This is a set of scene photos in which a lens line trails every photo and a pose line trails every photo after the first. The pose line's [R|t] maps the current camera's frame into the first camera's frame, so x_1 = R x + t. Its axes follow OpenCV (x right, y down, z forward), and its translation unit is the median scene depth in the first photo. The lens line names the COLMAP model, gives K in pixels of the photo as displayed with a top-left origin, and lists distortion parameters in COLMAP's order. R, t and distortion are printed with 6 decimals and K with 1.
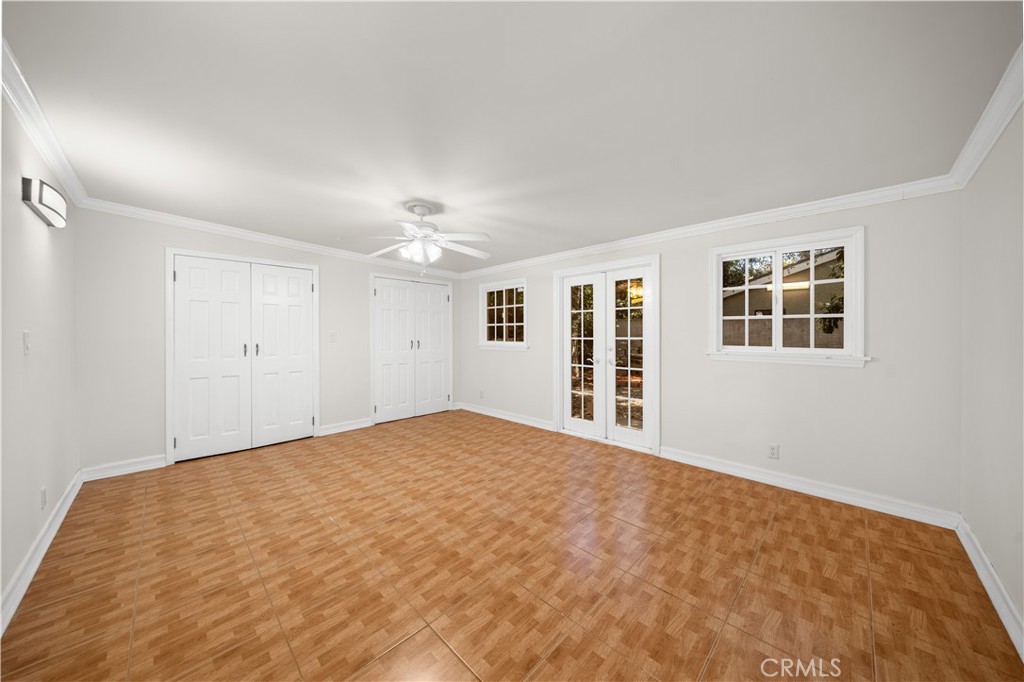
lens RADIAL K [[346.6, 0, 515.6], [0, 346.6, 335.6], [0, 0, 1]] dist [-0.003240, 0.000446]
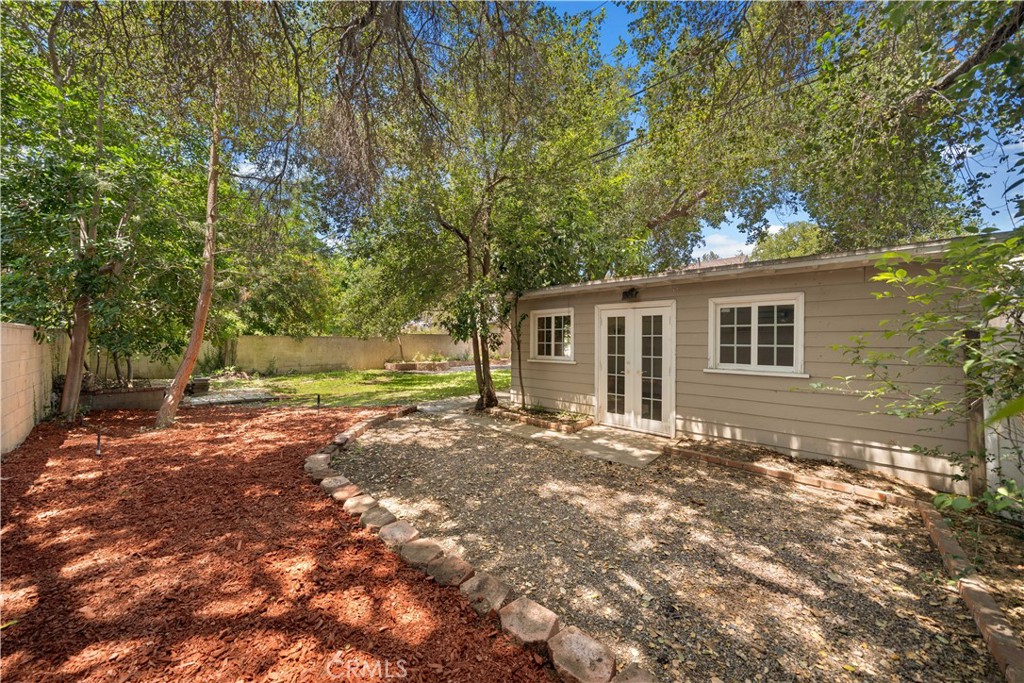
lens RADIAL K [[346.6, 0, 508.7], [0, 346.6, 340.2], [0, 0, 1]] dist [-0.003240, 0.000446]
pose [[0.998448, 0.007430, 0.055186, -0.518917], [-0.007458, 0.999972, 0.000296, -0.079532], [-0.055182, -0.000707, 0.998476, -0.597432]]
